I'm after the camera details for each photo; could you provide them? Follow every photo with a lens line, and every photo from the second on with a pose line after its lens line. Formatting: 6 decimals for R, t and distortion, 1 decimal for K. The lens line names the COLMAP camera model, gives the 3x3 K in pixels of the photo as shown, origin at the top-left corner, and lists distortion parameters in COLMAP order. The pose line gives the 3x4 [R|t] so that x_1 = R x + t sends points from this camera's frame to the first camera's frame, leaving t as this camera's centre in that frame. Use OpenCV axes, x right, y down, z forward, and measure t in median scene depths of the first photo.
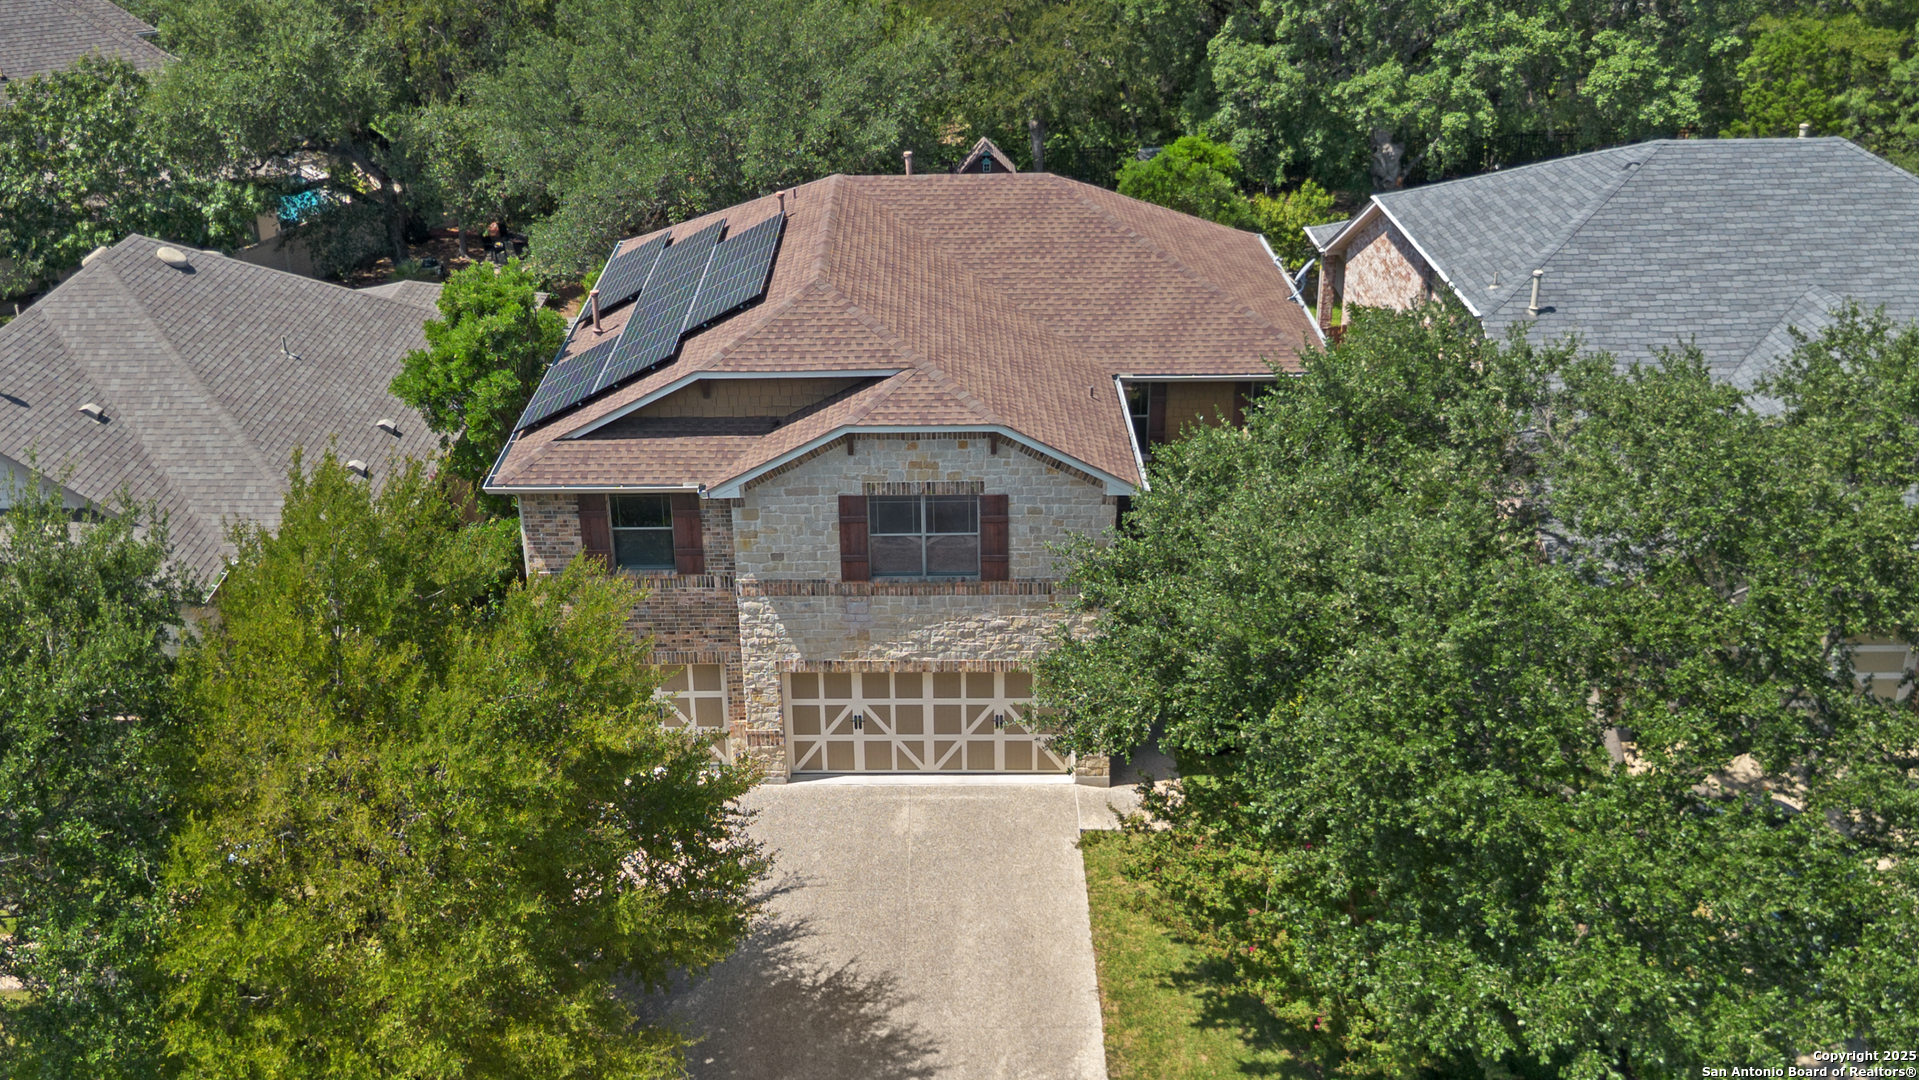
lens RADIAL K [[1823.0, 0, 924.8], [0, 1823.0, 578.6], [0, 0, 1]] dist [0.110035, -0.162256]
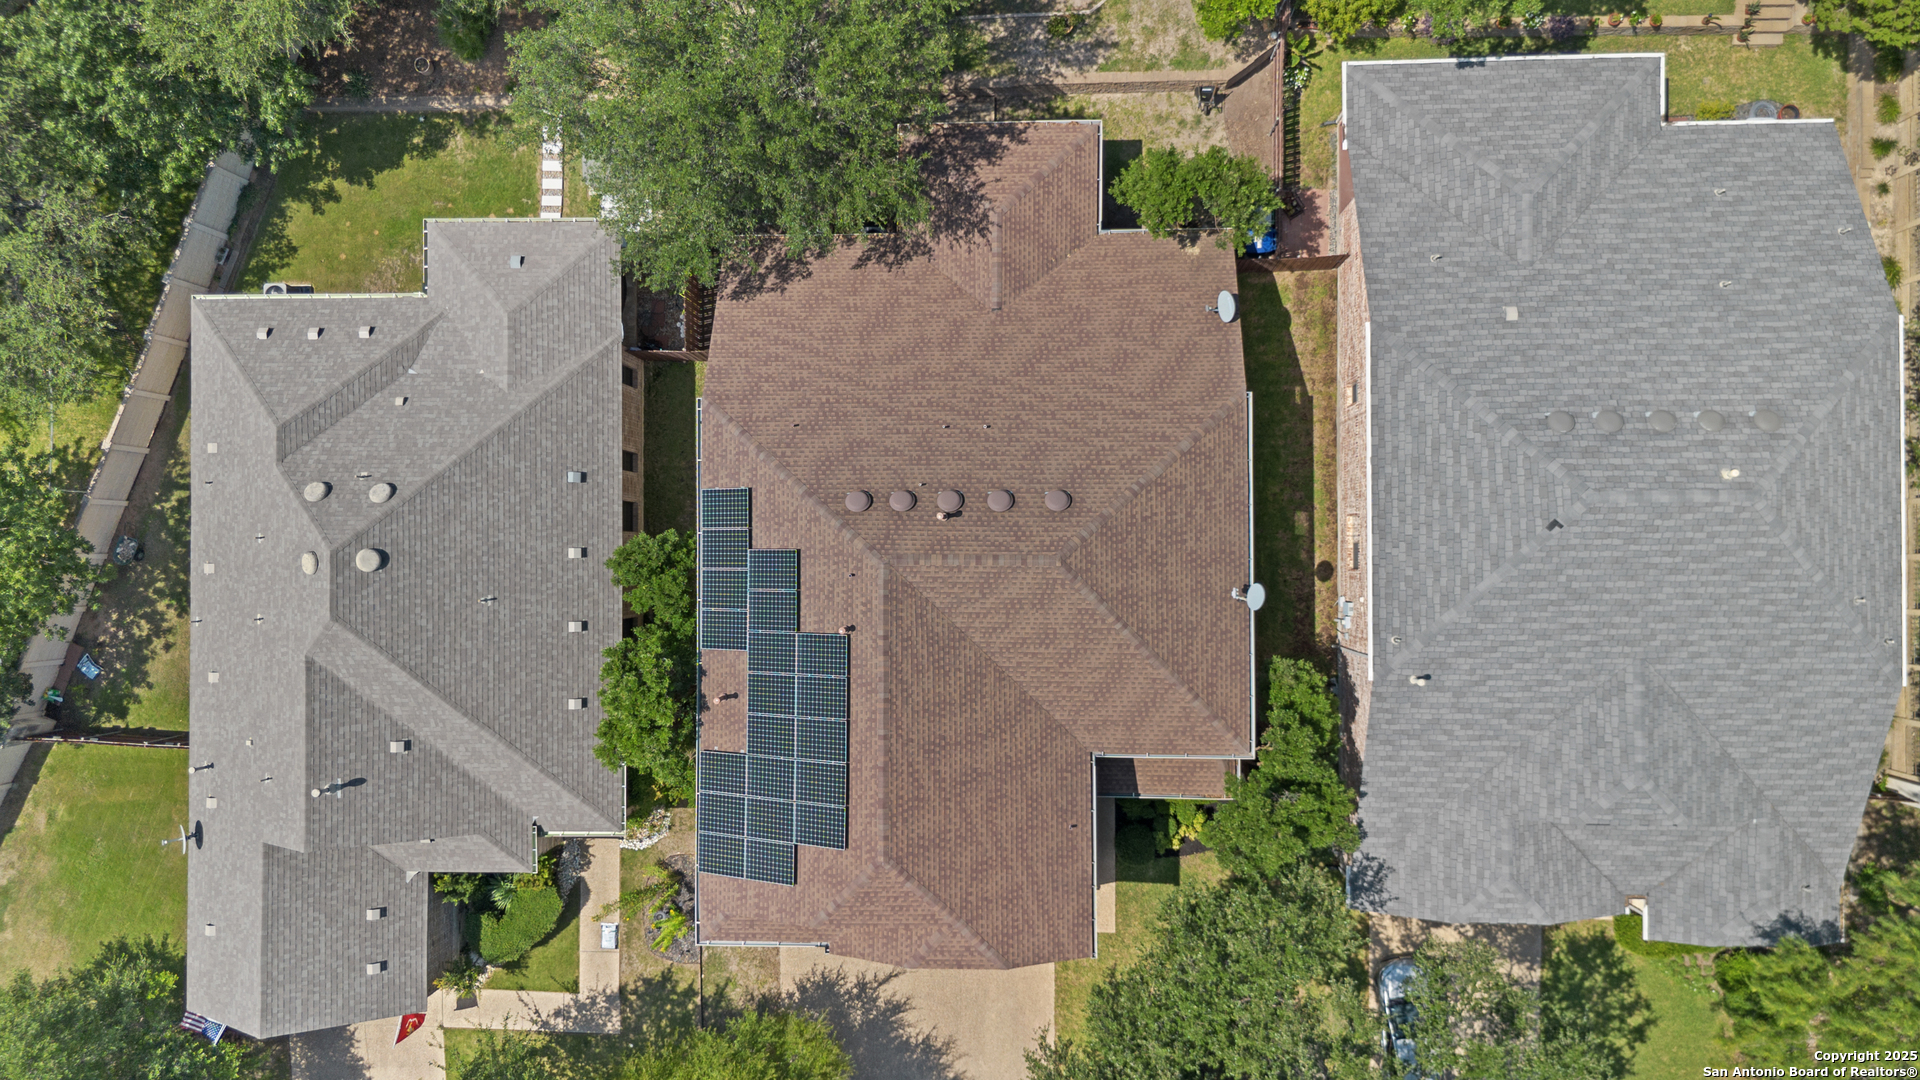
lens RADIAL K [[1357.0, 0, 963.1], [0, 1357.0, 540.6], [0, 0, 1]] dist [0.068660, -0.061744]
pose [[0.998959, -0.006379, -0.045174, 0.052358], [0.043218, 0.449532, 0.892218, -1.140371], [0.014616, -0.893242, 0.449339, 0.671488]]
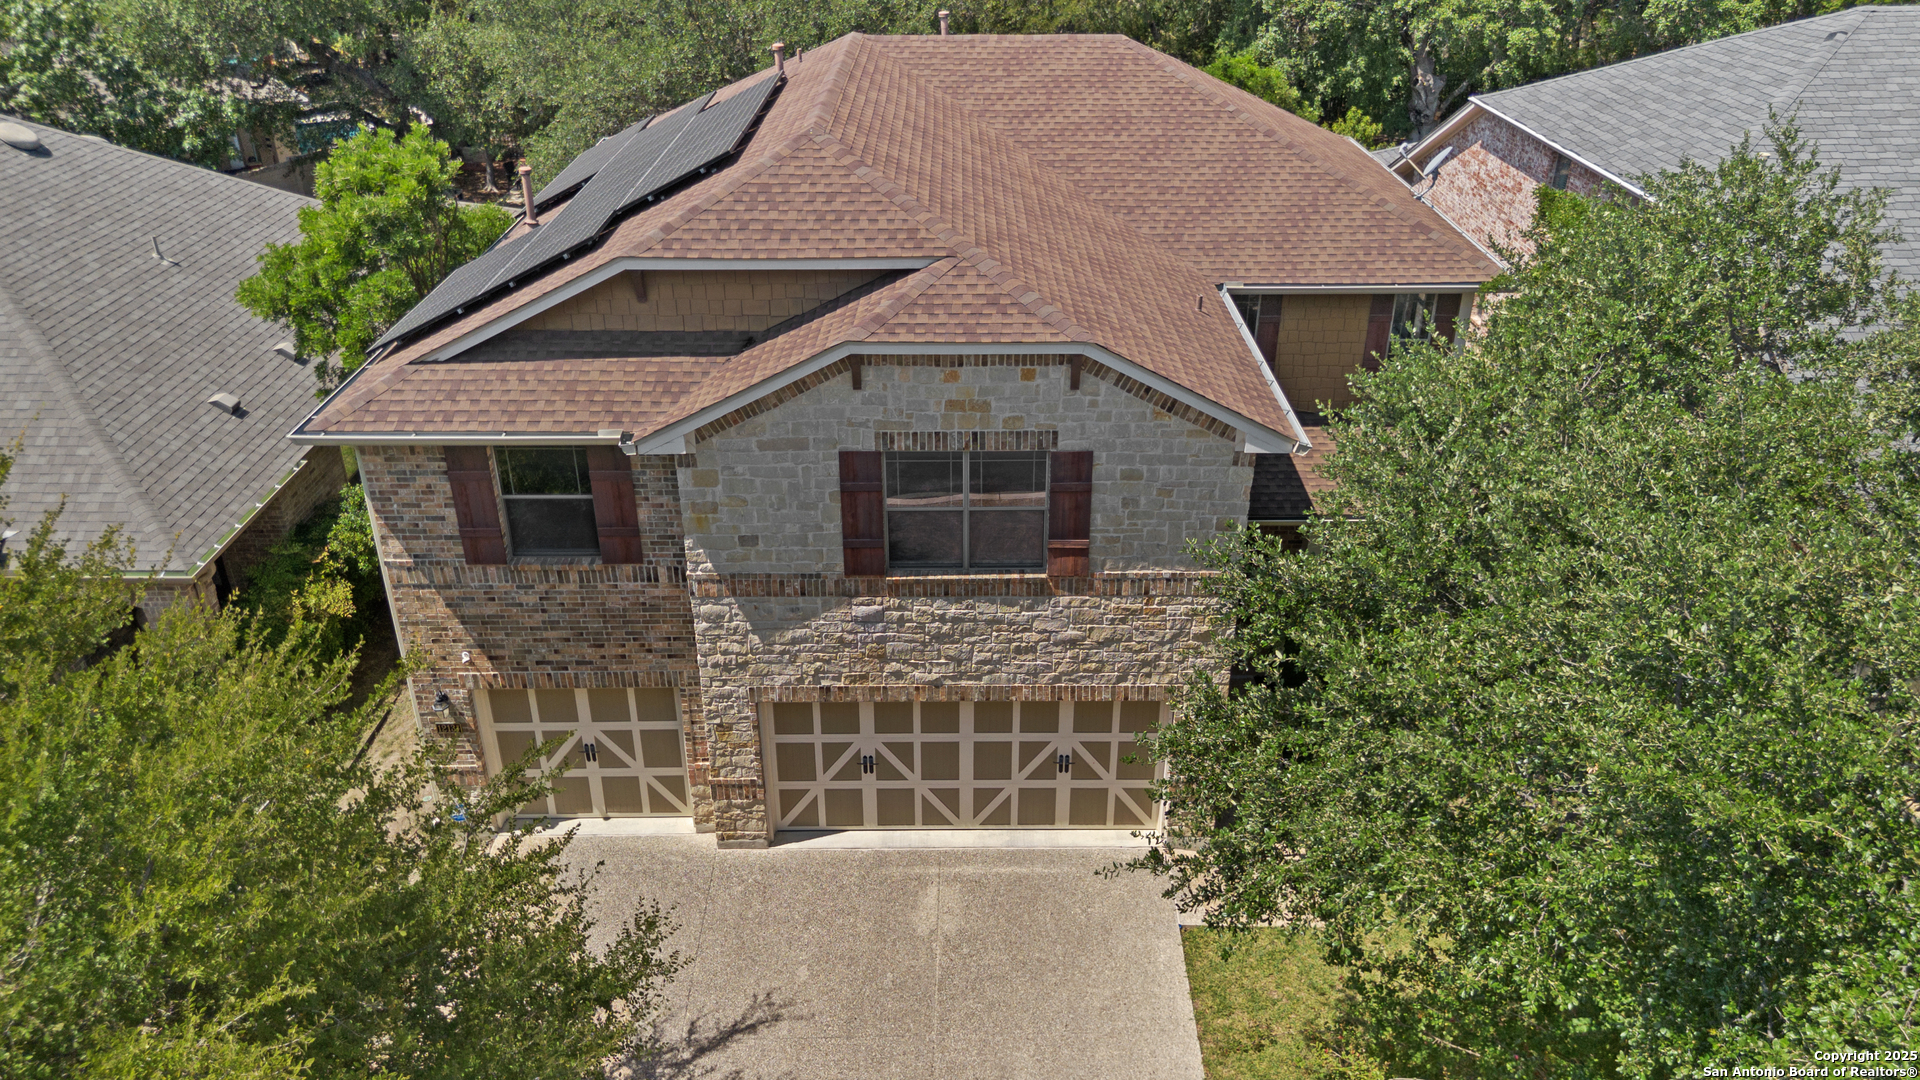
lens RADIAL K [[1355.4, 0, 973.5], [0, 1355.4, 541.5], [0, 0, 1]] dist [0.073751, -0.065762]
pose [[0.999866, 0.003029, 0.016070, -0.004706], [-0.003690, 0.999142, 0.041260, -0.028952], [-0.015931, -0.041314, 0.999019, 0.442261]]
